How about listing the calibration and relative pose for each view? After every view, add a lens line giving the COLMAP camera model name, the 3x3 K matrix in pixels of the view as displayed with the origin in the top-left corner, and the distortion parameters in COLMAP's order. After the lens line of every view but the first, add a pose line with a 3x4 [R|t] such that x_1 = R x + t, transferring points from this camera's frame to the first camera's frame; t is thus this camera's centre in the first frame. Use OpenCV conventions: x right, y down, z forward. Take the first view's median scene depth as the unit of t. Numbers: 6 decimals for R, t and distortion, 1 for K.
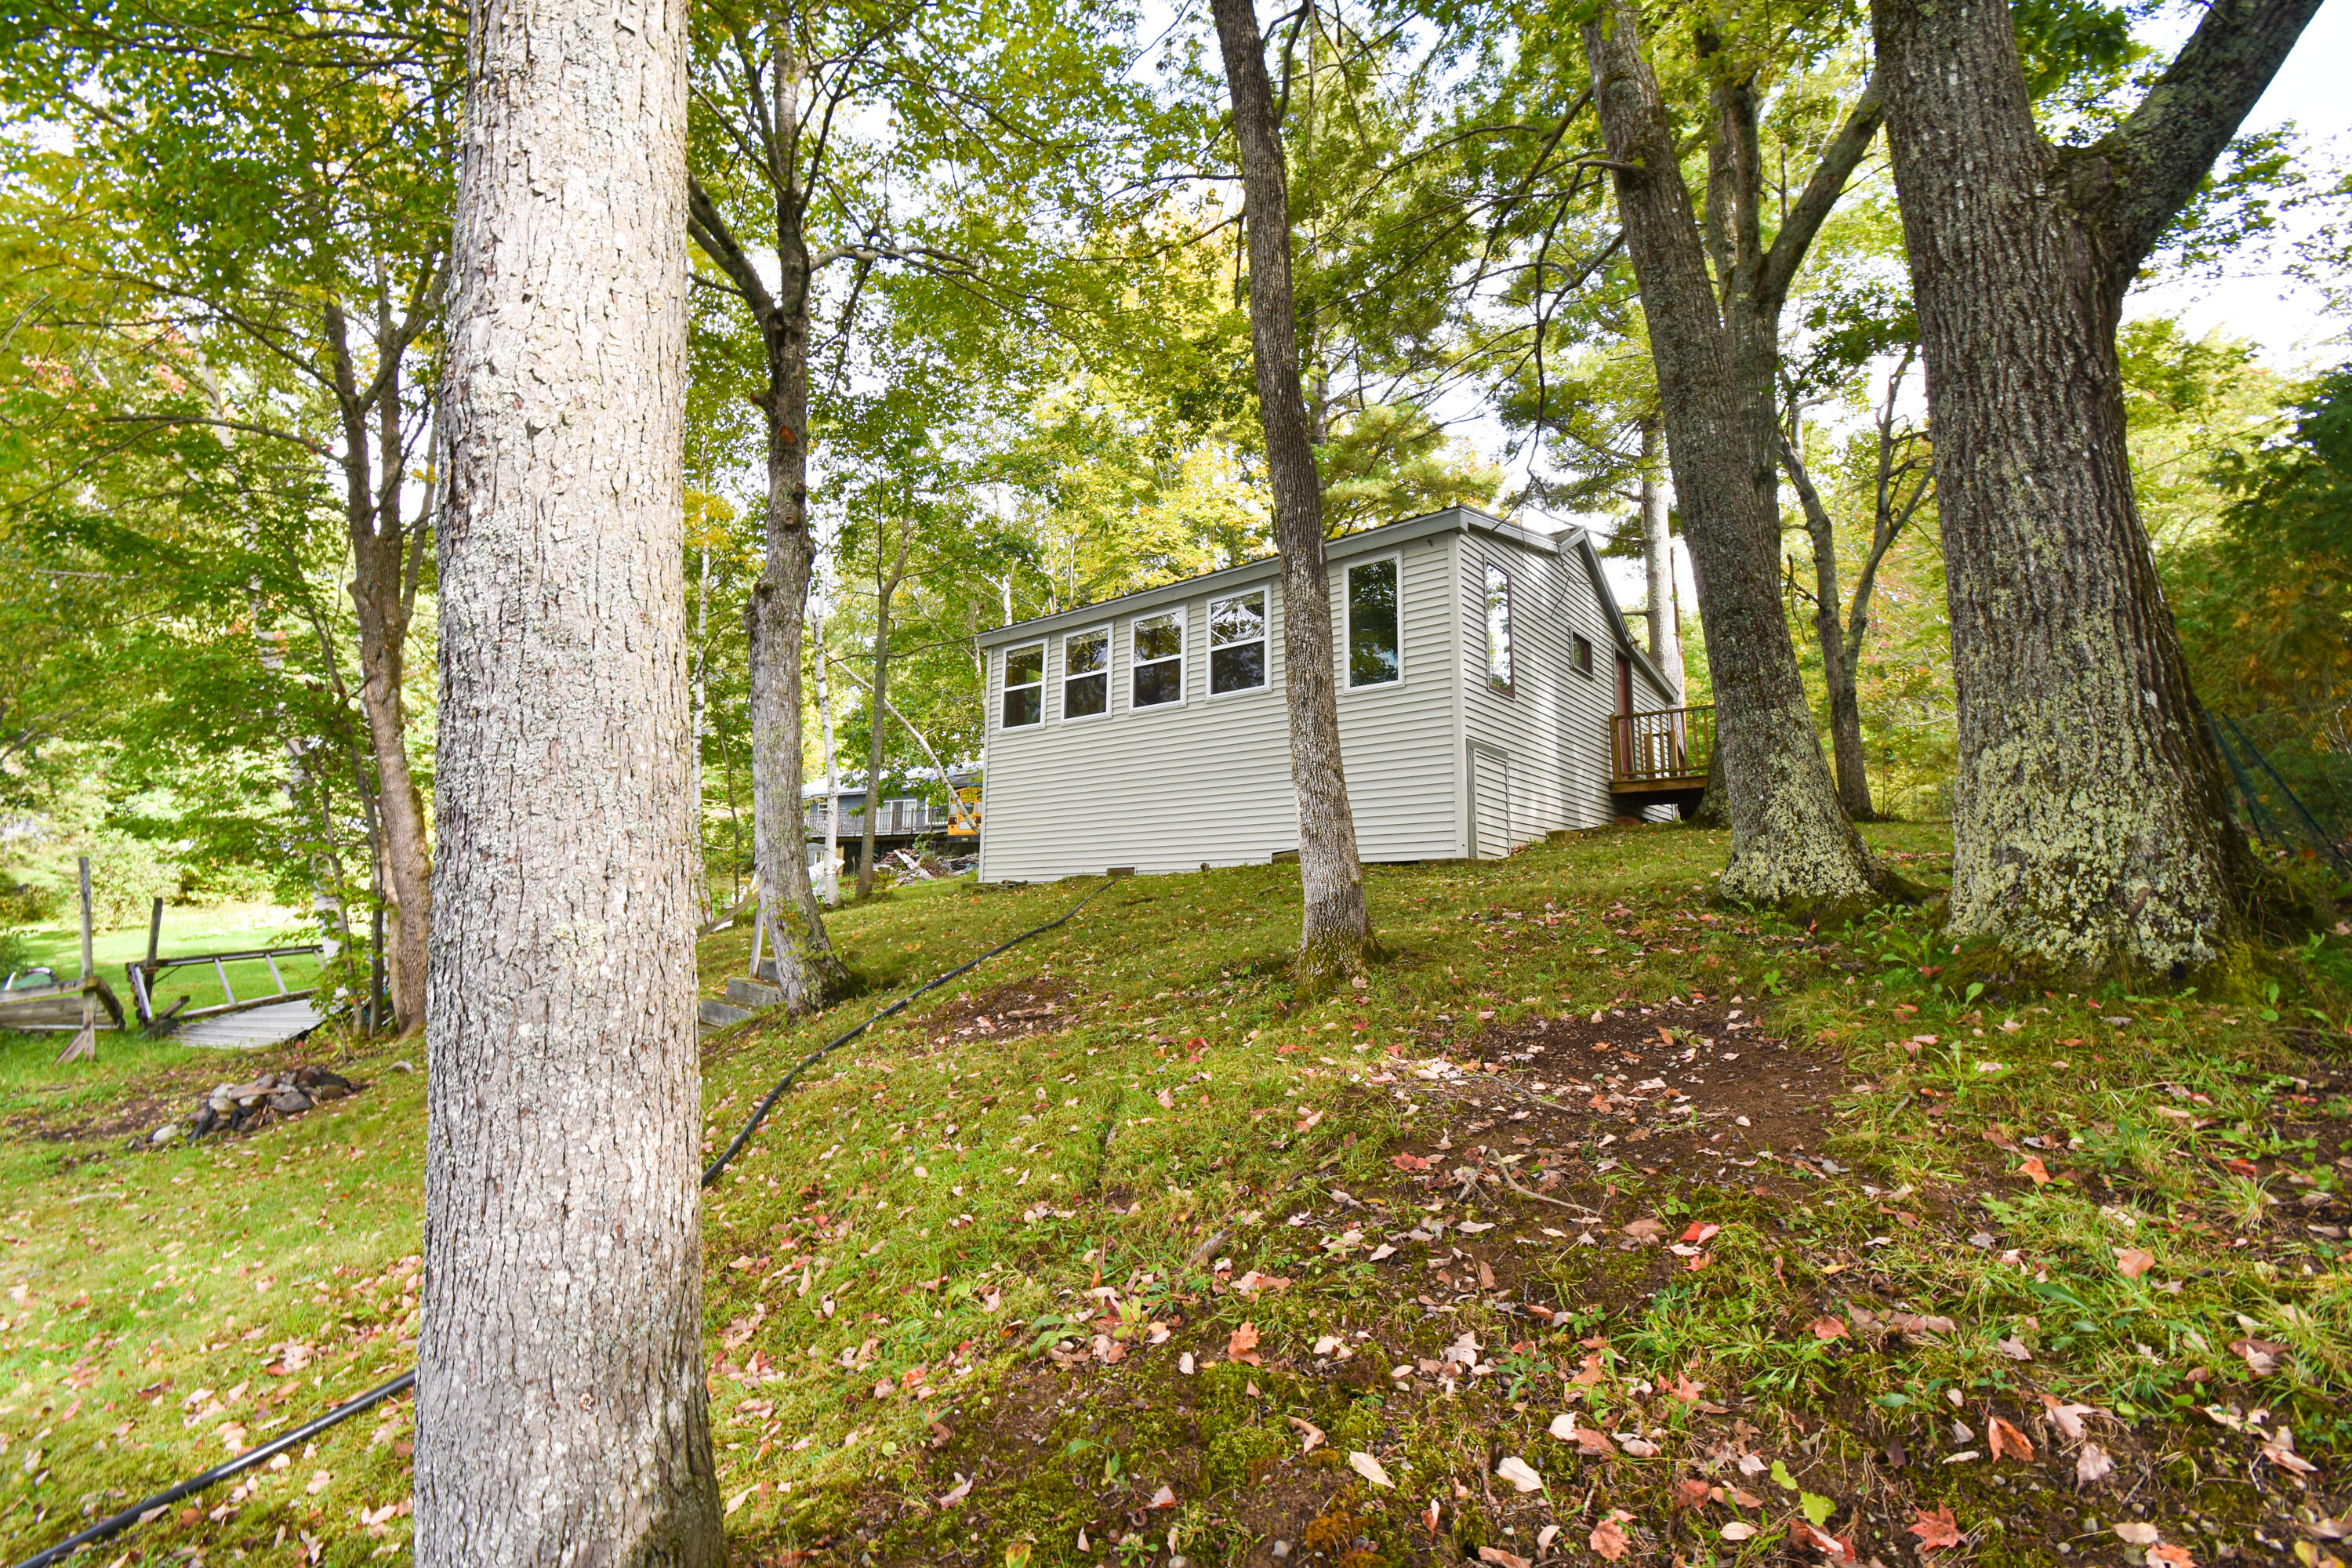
lens RADIAL K [[990.3, 0, 1171.8], [0, 990.3, 781.0], [0, 0, 1]] dist [0.003232, 0.000129]
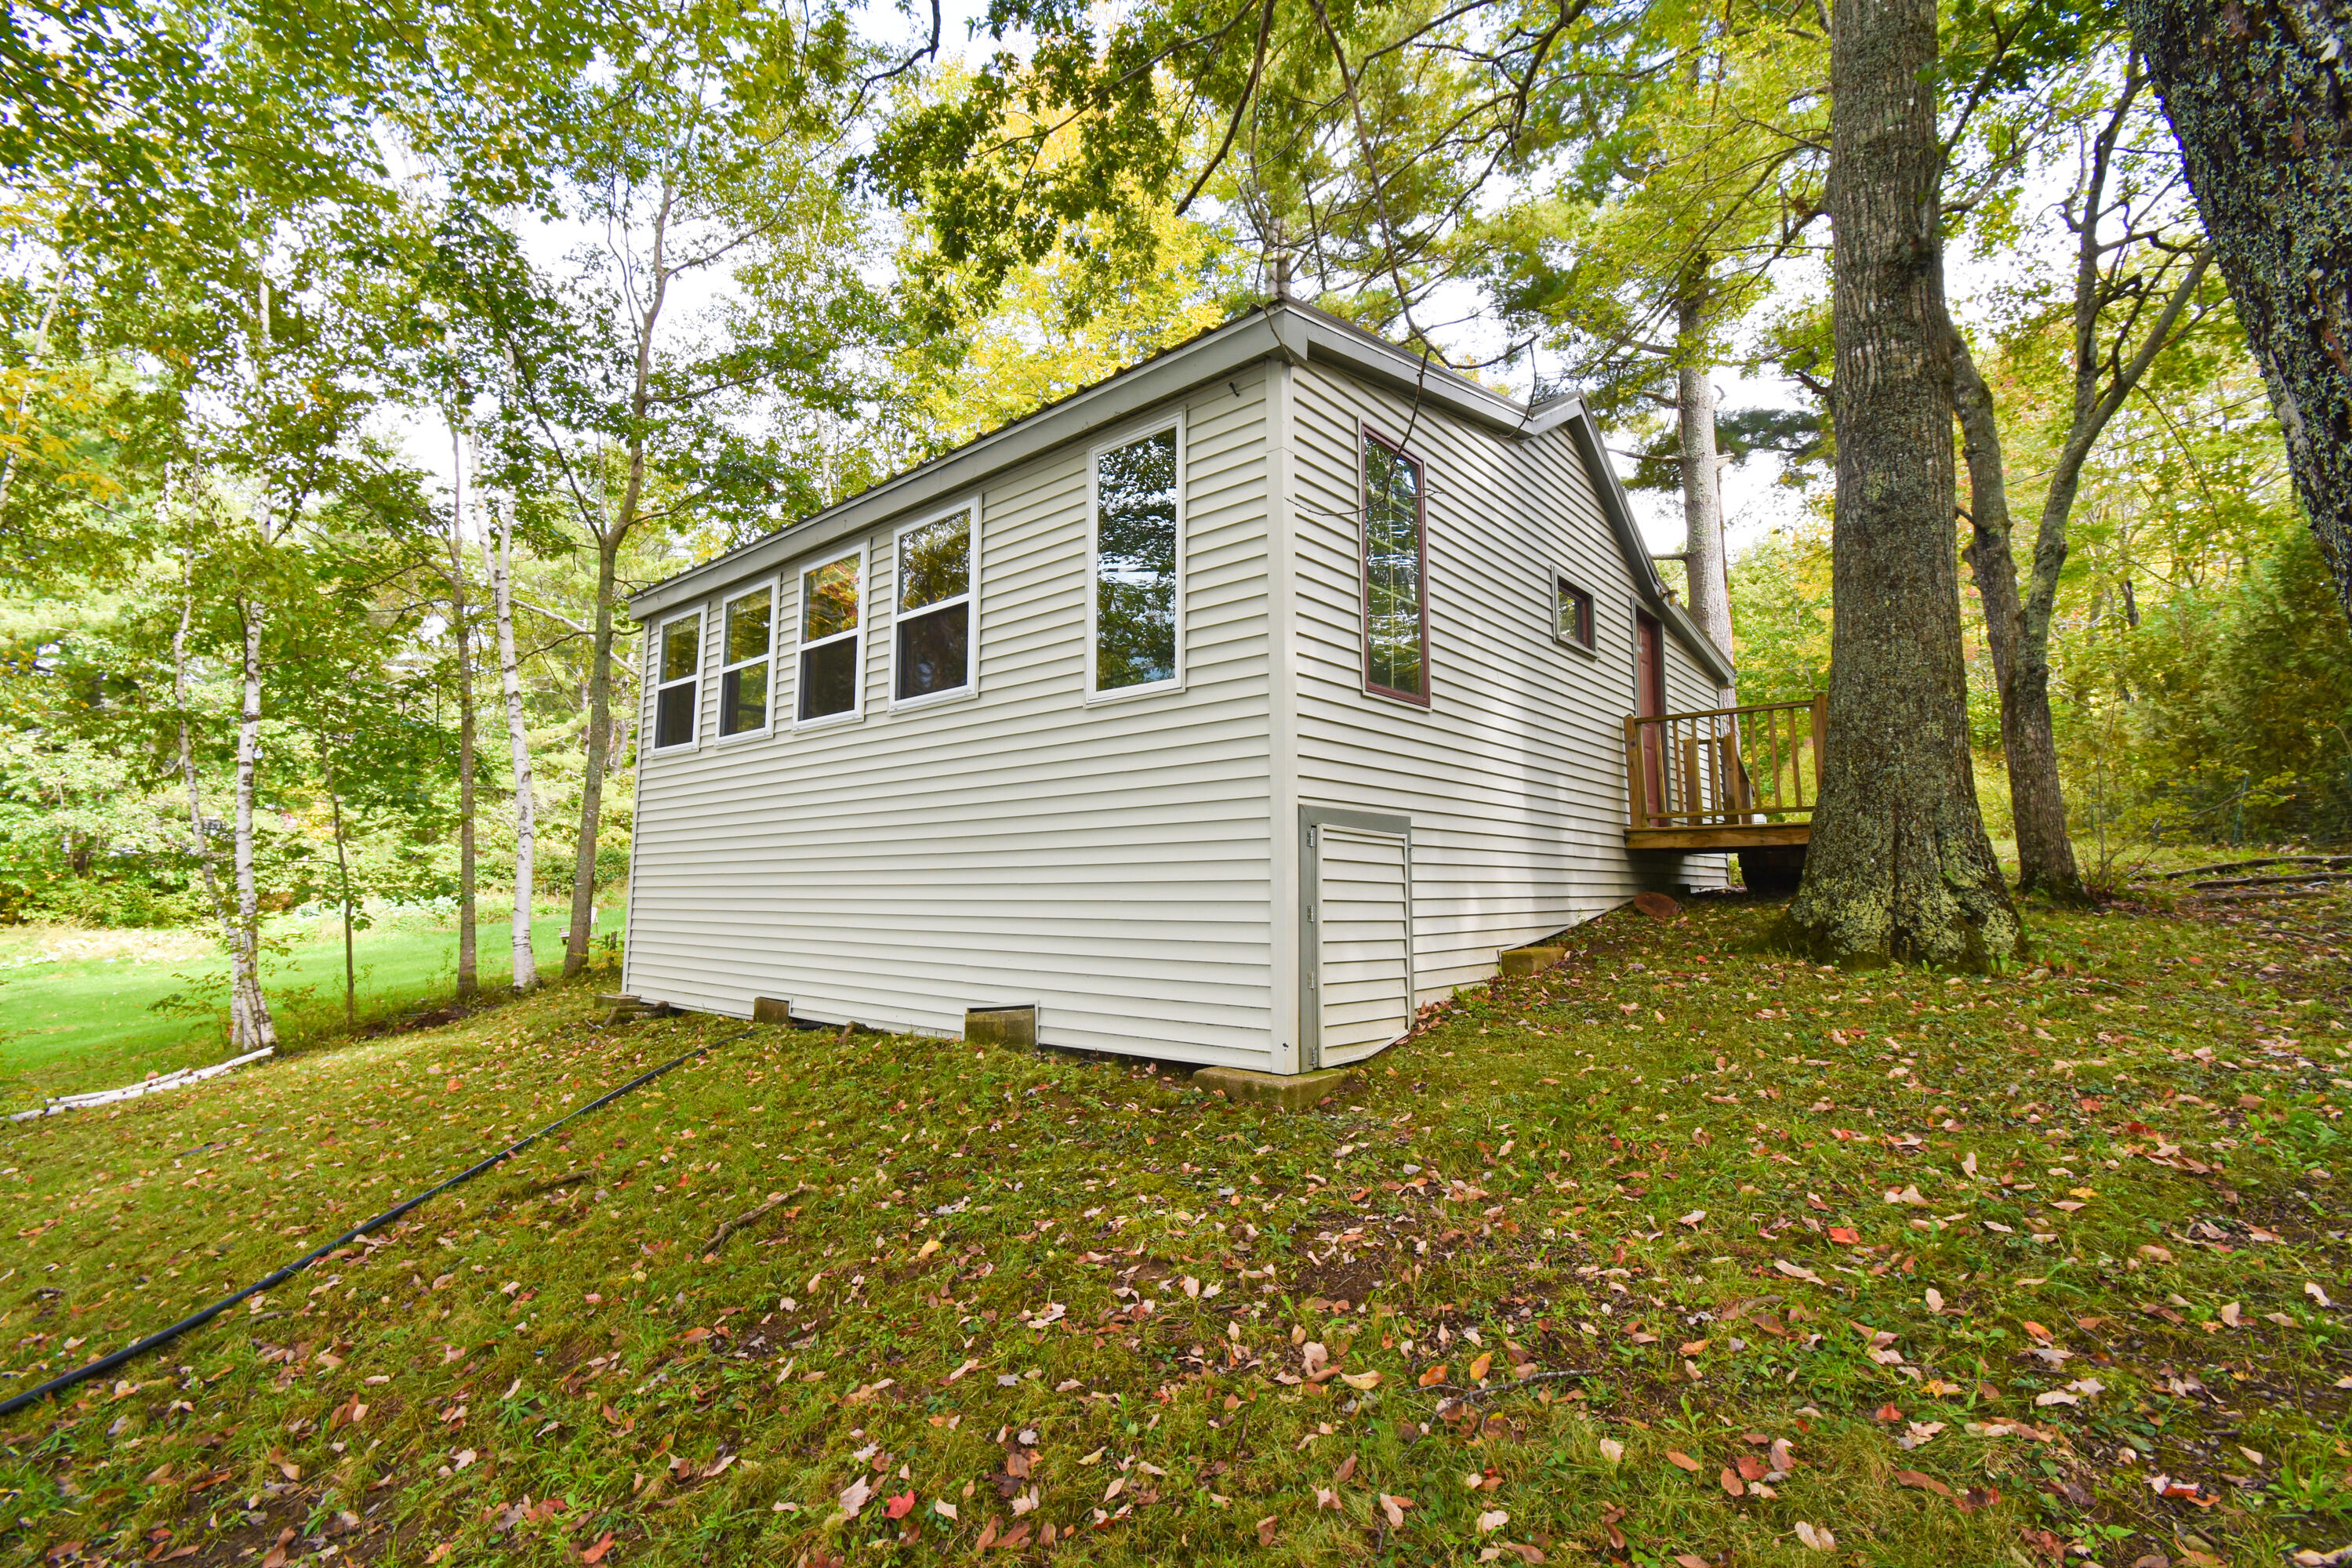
lens RADIAL K [[1010.4, 0, 1162.4], [0, 1010.4, 783.9], [0, 0, 1]] dist [-0.002489, -0.000747]
pose [[0.999482, -0.013790, -0.029094, 0.167067], [0.014787, 0.999301, 0.034330, -0.047320], [0.028601, -0.034743, 0.998987, 0.354894]]
